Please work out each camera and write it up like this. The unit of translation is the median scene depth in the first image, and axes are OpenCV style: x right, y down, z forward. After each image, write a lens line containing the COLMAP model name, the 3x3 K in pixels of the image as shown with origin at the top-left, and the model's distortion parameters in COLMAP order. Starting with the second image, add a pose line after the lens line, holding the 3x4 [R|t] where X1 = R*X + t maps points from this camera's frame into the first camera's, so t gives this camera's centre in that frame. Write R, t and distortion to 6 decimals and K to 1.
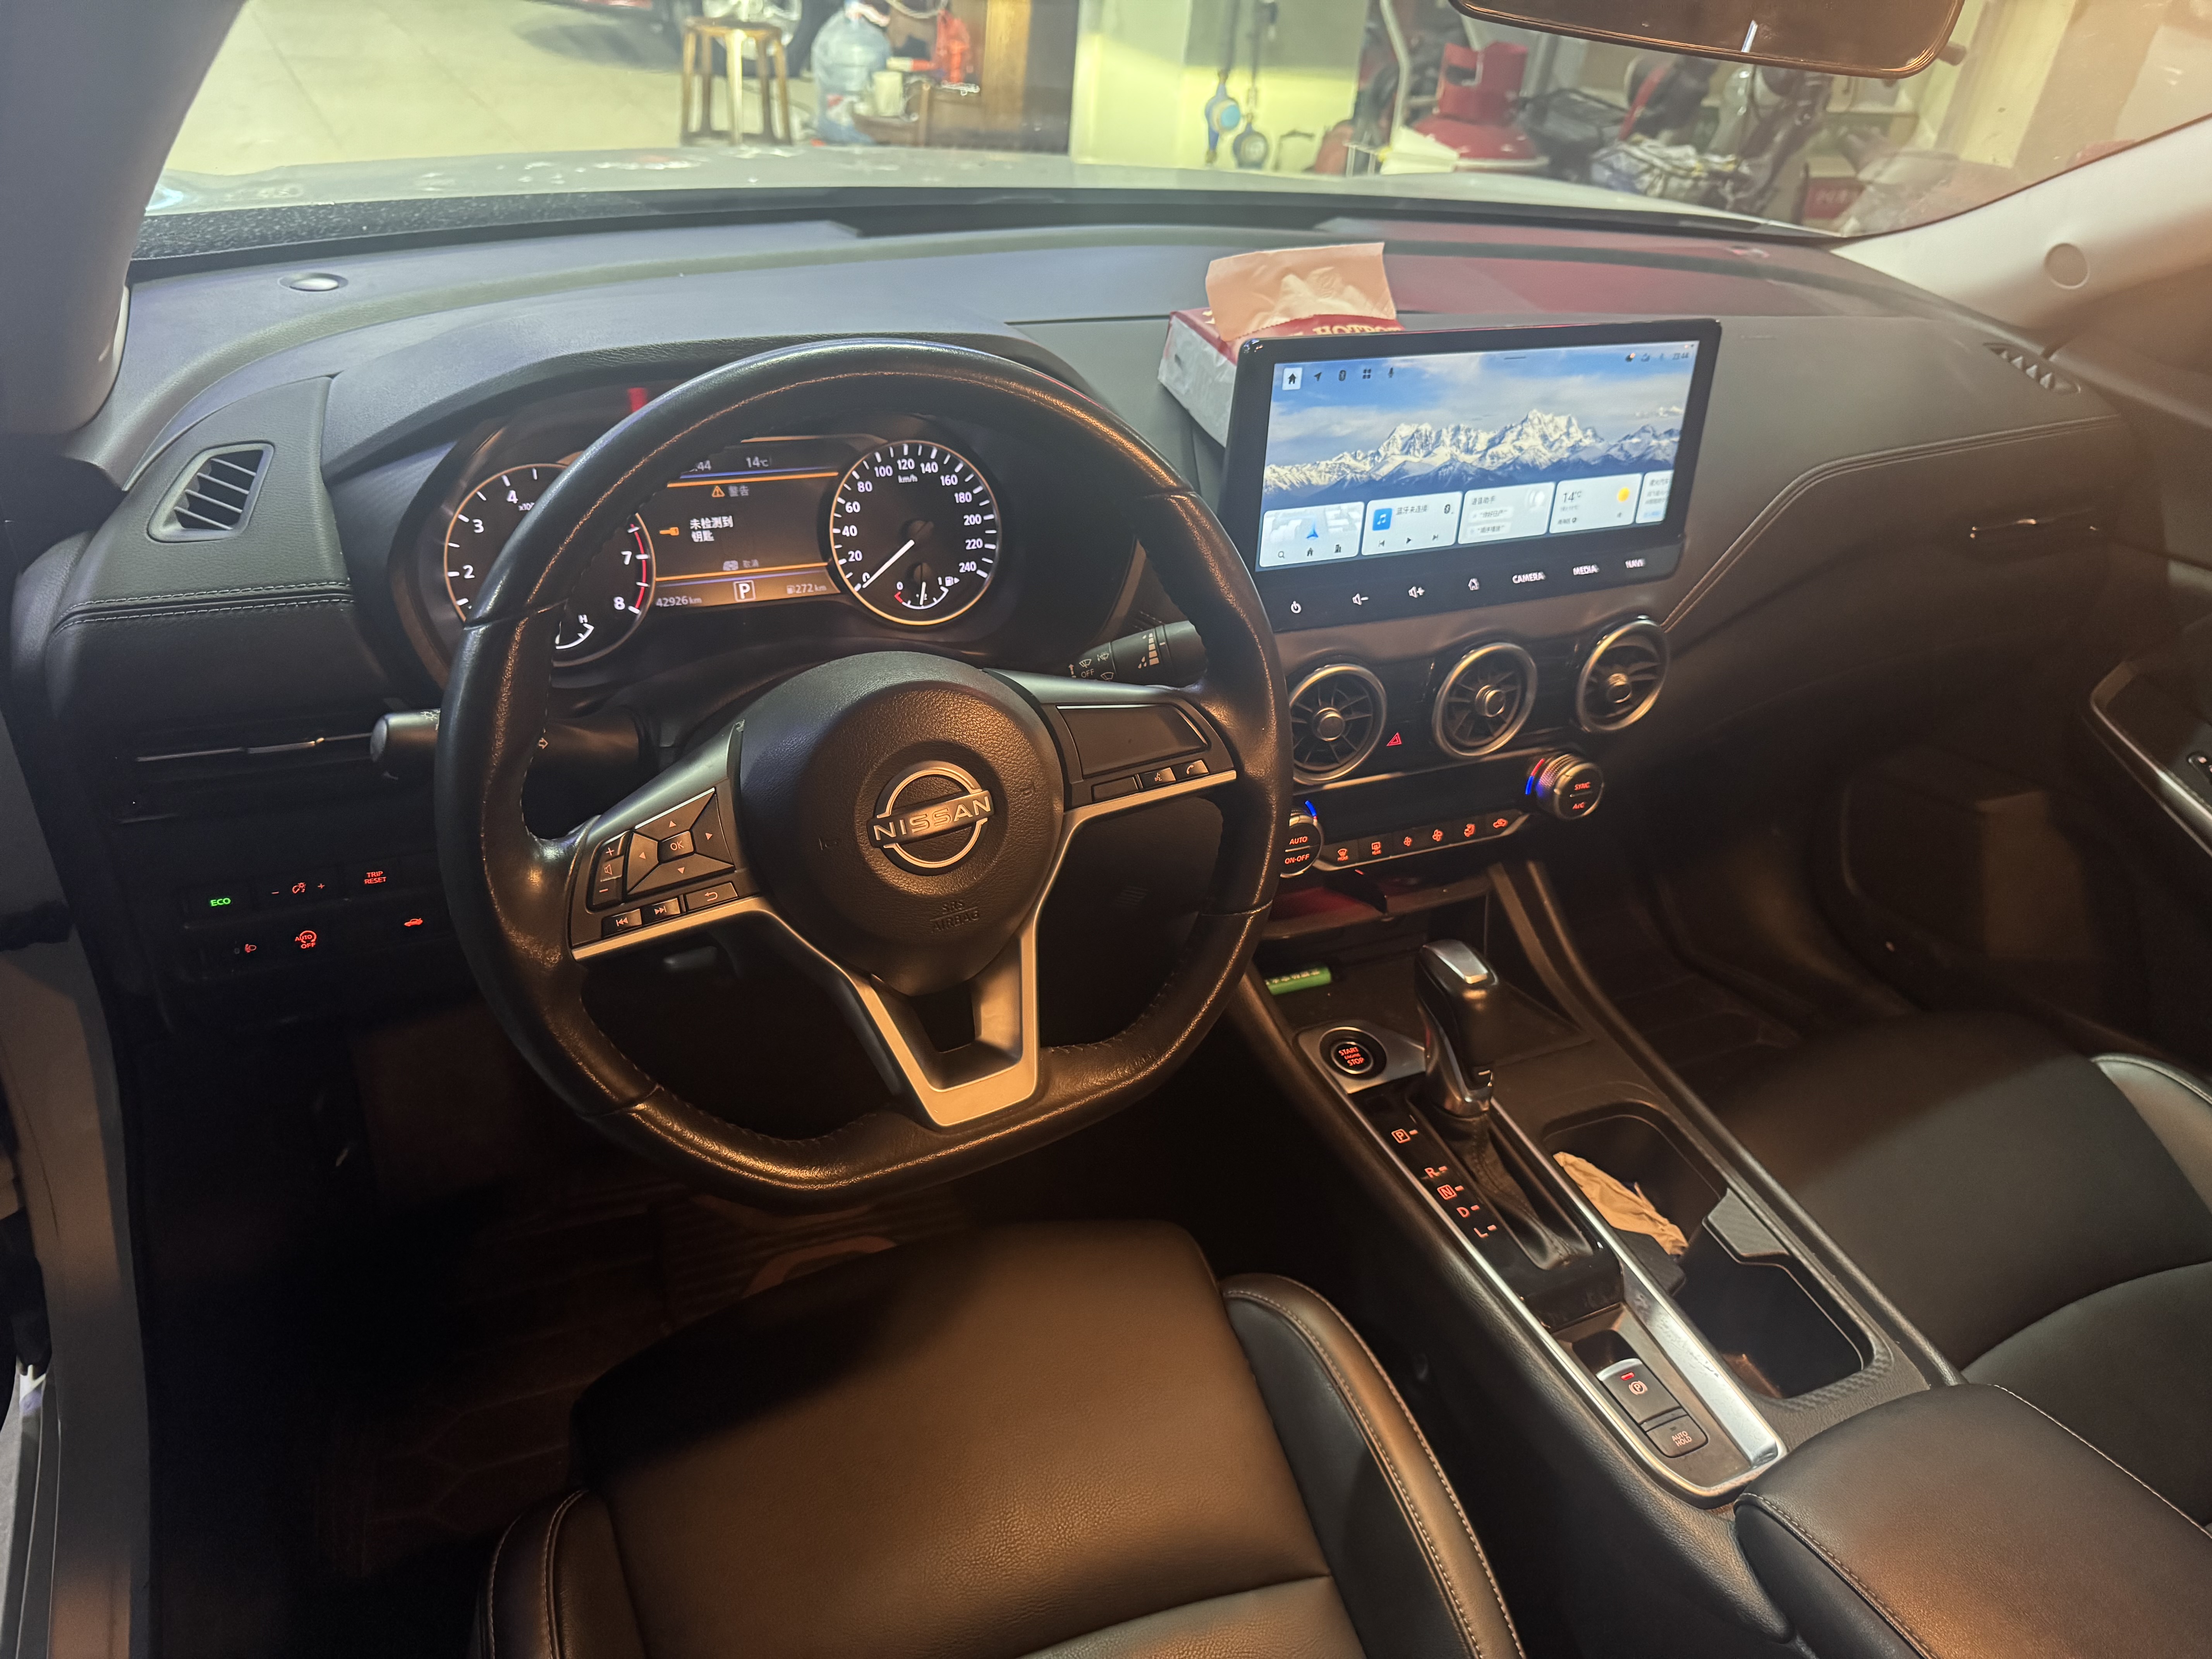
lens RADIAL K [[1564.6, 0, 1106.0], [0, 1564.6, 829.5], [0, 0, 1]] dist [0.044830, -0.105659]
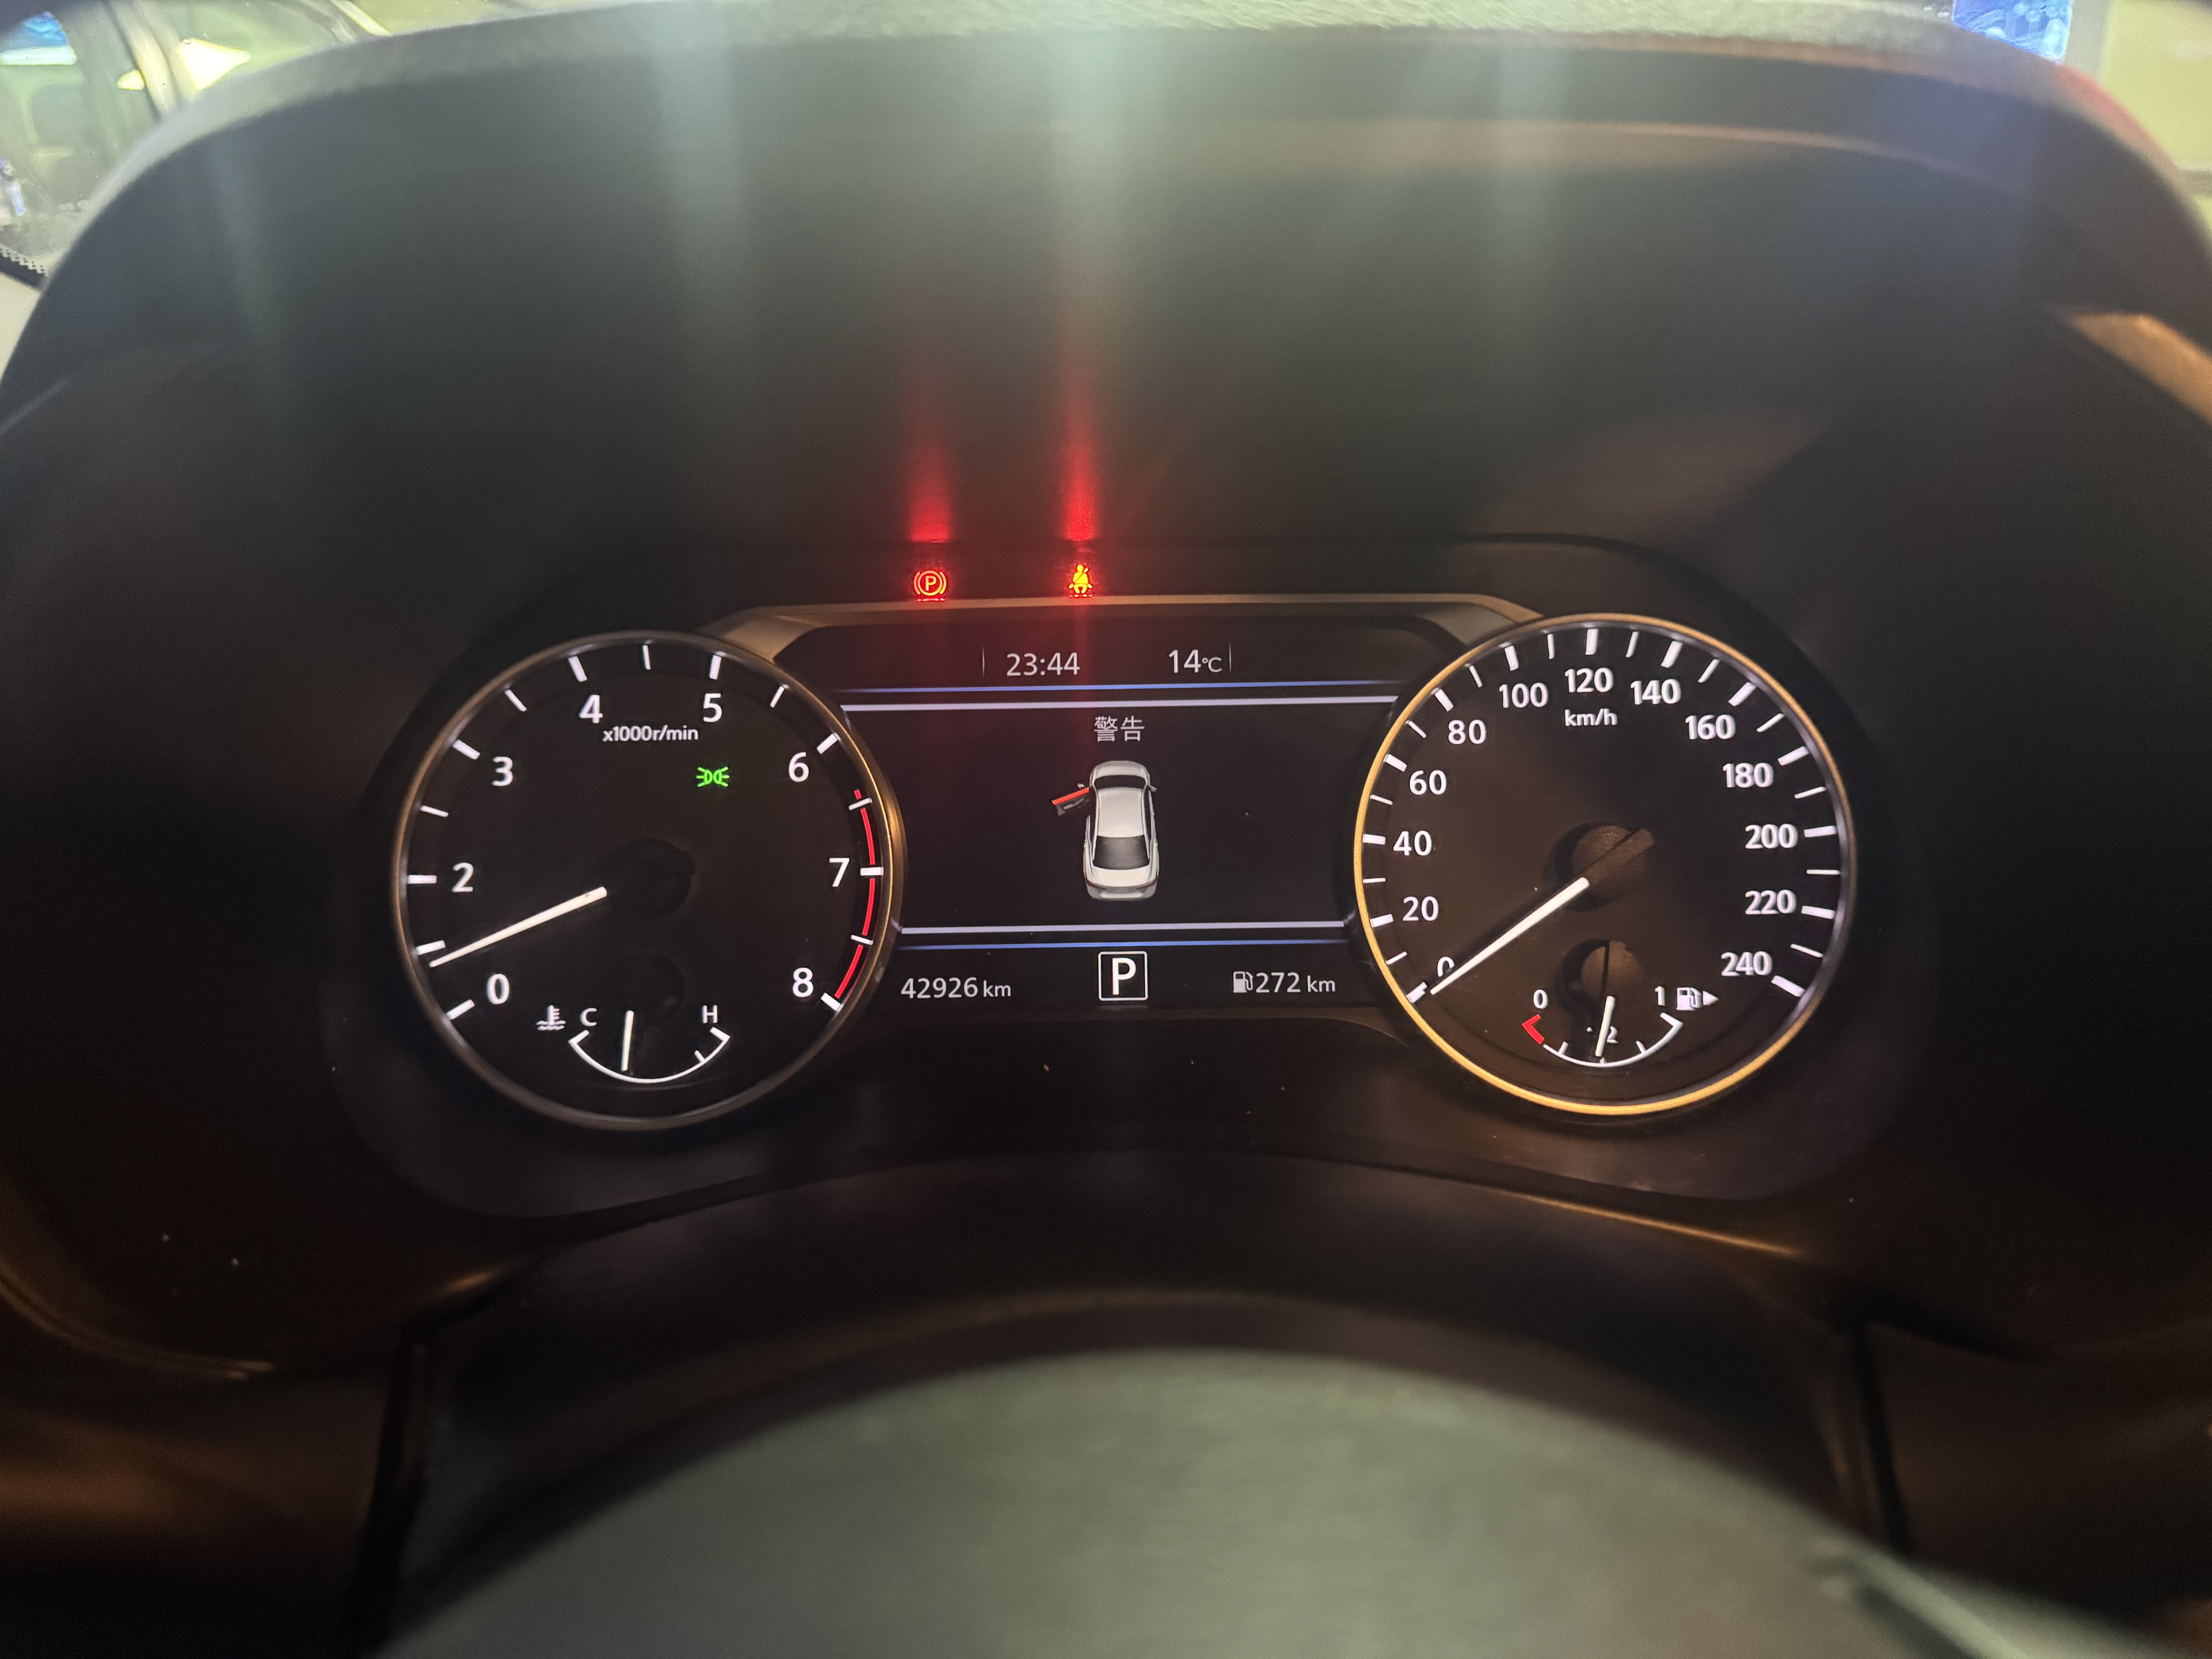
lens RADIAL K [[1584.6, 0, 1109.3], [0, 1584.6, 852.3], [0, 0, 1]] dist [0.194390, -0.441693]
pose [[0.898661, 0.051965, -0.435555, -0.061238], [-0.147916, 0.970699, -0.189378, -0.103706], [0.412952, 0.234612, 0.880016, 0.625943]]
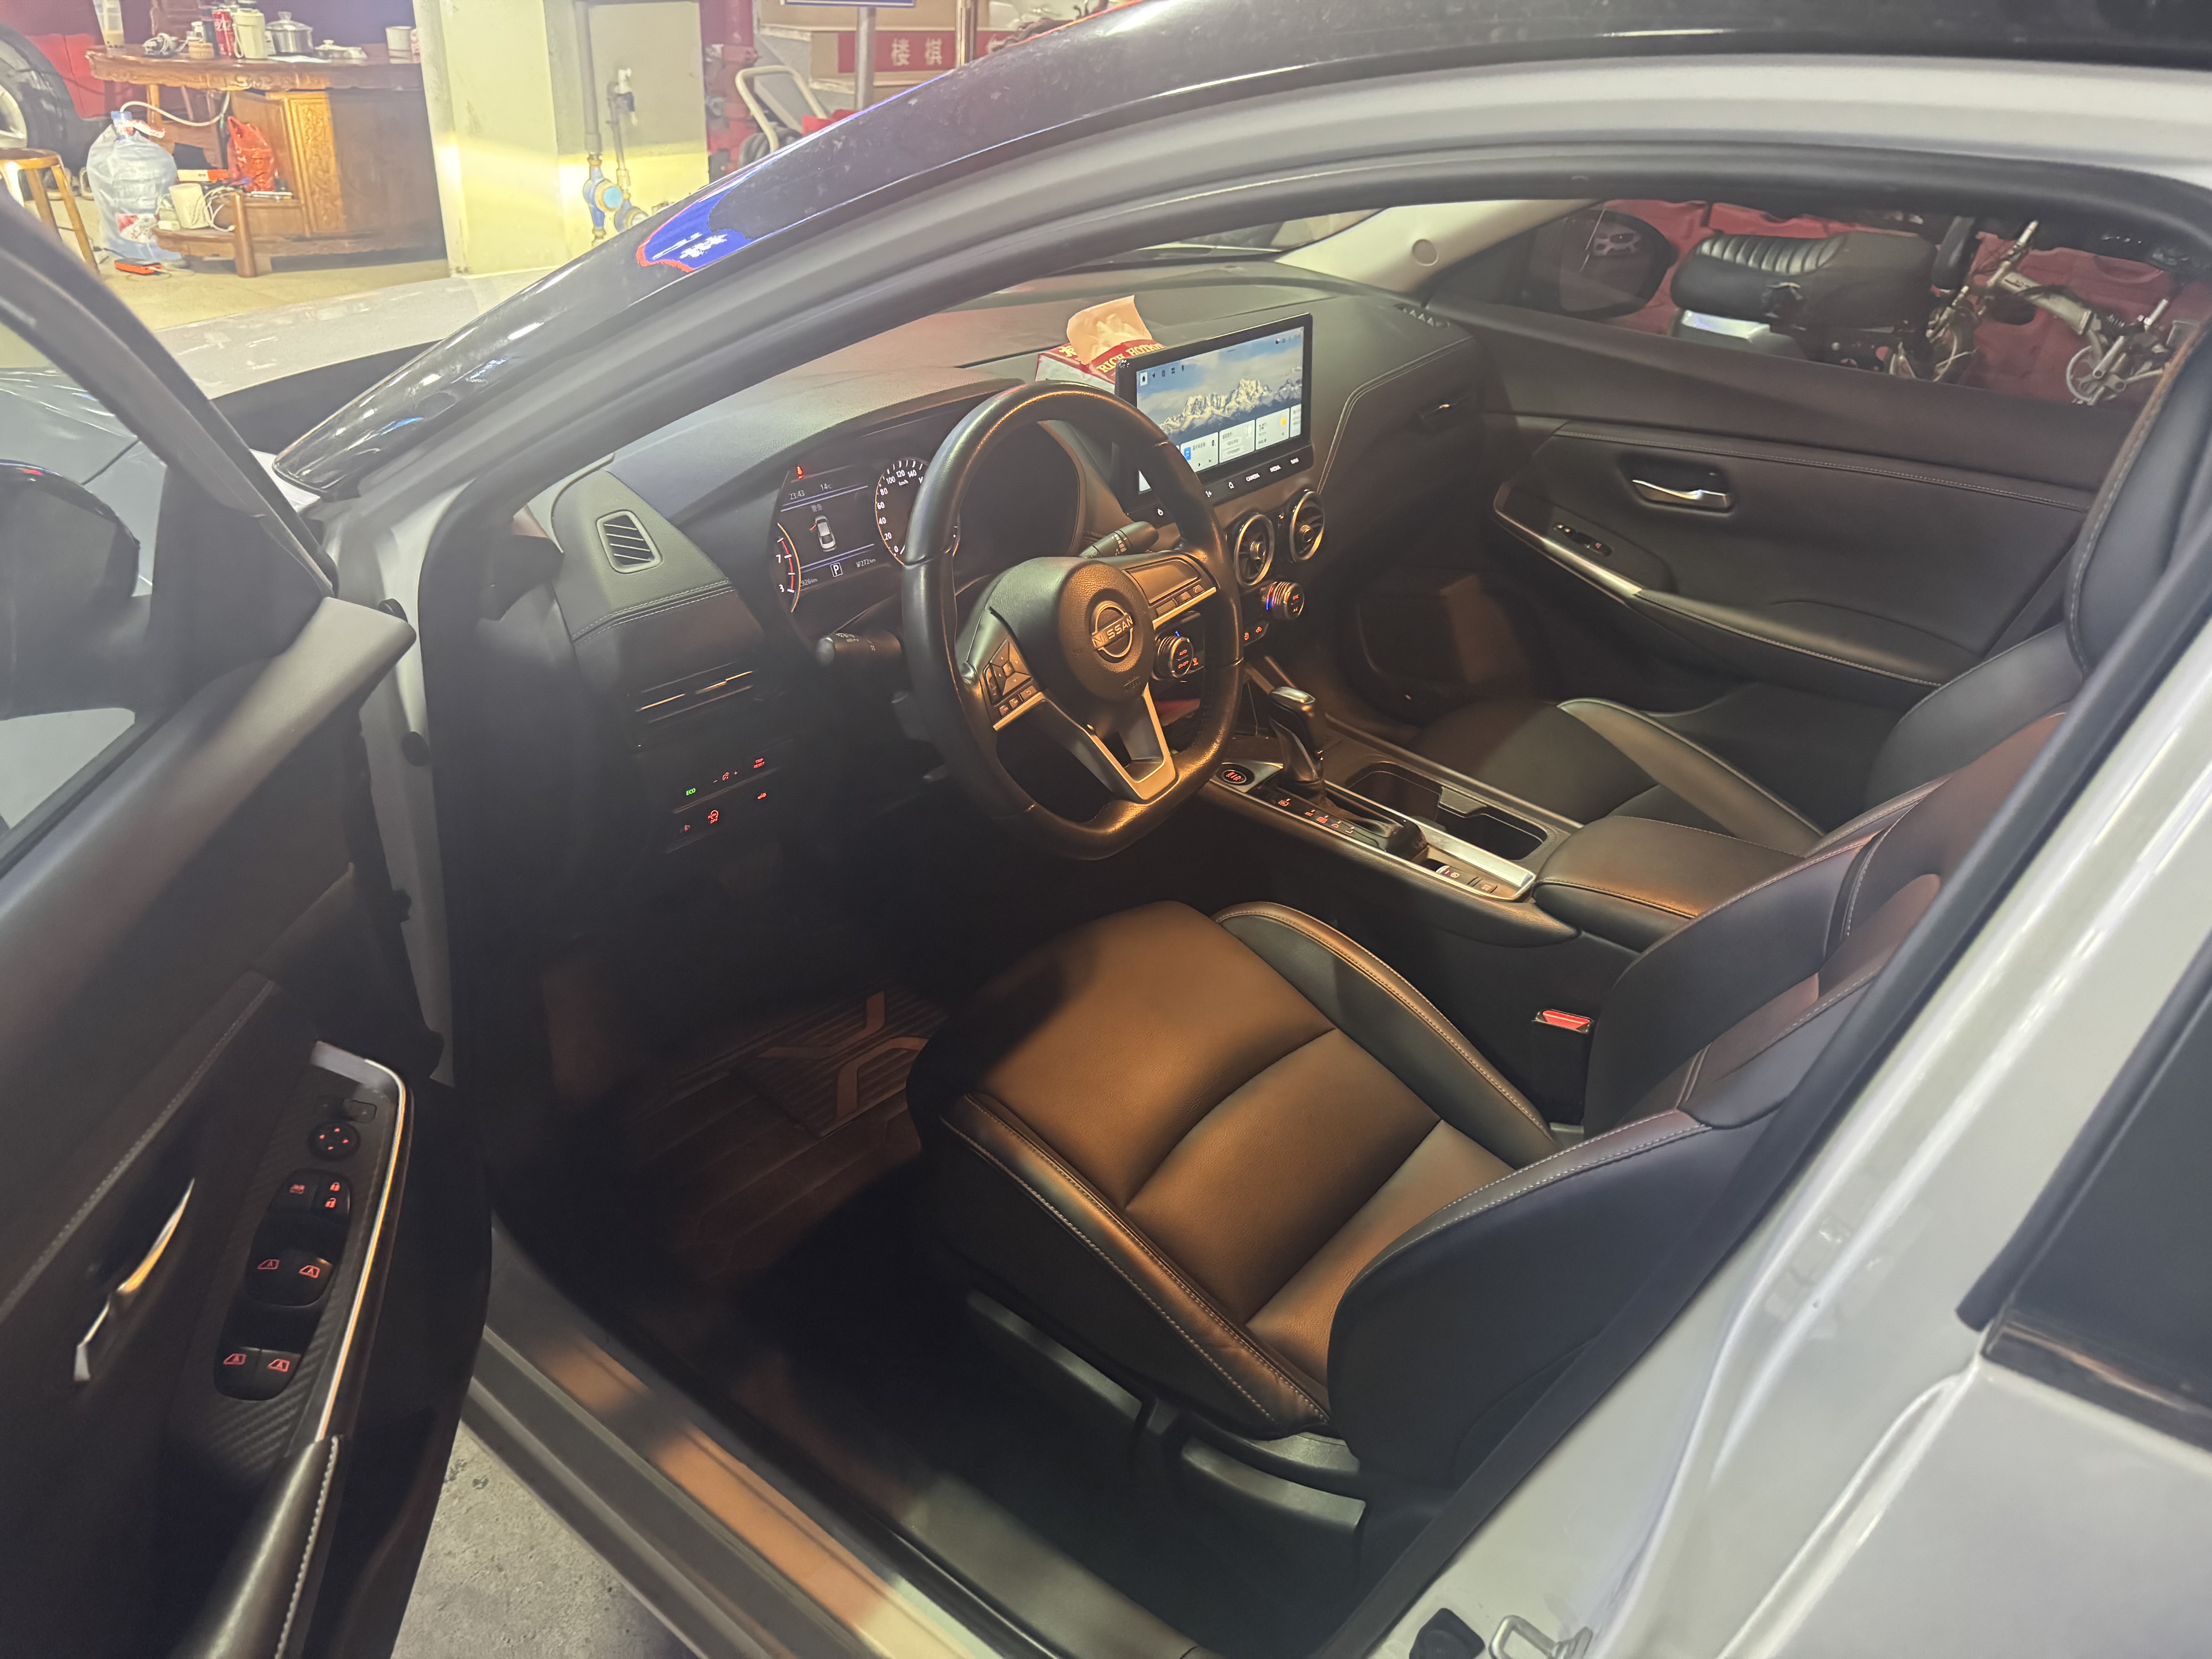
lens RADIAL K [[1536.0, 0, 1108.0], [0, 1536.0, 857.3], [0, 0, 1]] dist [0.040385, -0.057225]
pose [[0.890147, -0.265161, 0.370577, -0.616466], [0.264318, 0.962917, 0.054094, 0.108128], [-0.371178, 0.049799, 0.927225, -0.486886]]
